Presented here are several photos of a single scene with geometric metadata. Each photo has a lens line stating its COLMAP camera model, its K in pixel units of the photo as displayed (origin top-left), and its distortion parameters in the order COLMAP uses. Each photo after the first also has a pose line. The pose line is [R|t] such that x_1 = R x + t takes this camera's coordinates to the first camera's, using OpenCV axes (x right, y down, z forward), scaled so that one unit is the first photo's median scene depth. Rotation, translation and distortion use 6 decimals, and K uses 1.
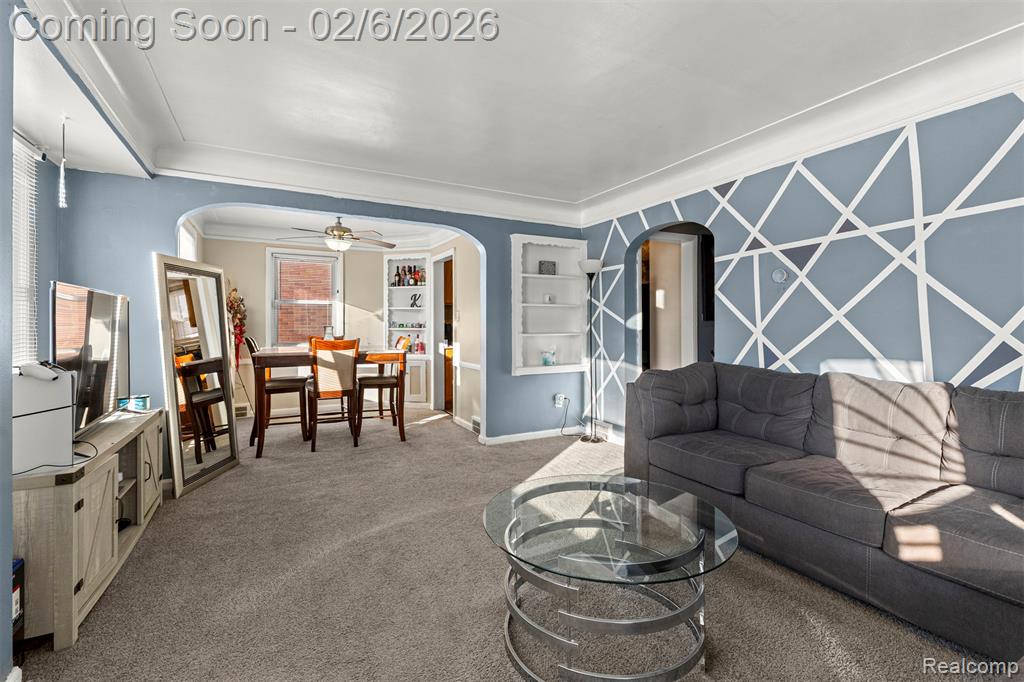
lens RADIAL K [[433.7, 0, 513.8], [0, 433.7, 315.8], [0, 0, 1]] dist [-0.000170, -0.000016]
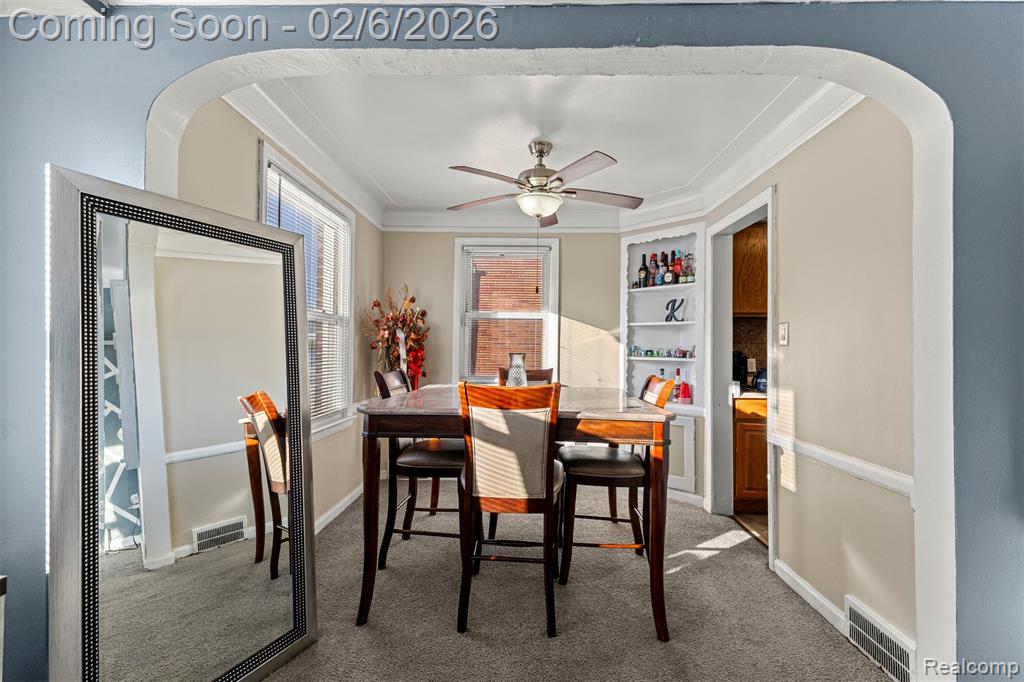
lens RADIAL K [[441.2, 0, 511.9], [0, 441.2, 349.0], [0, 0, 1]] dist [0.000672, -0.000013]
pose [[0.859438, 0.011097, -0.511120, -0.124566], [-0.003452, 0.999868, 0.015904, 0.009044], [0.511229, -0.011904, 0.859362, 0.425534]]
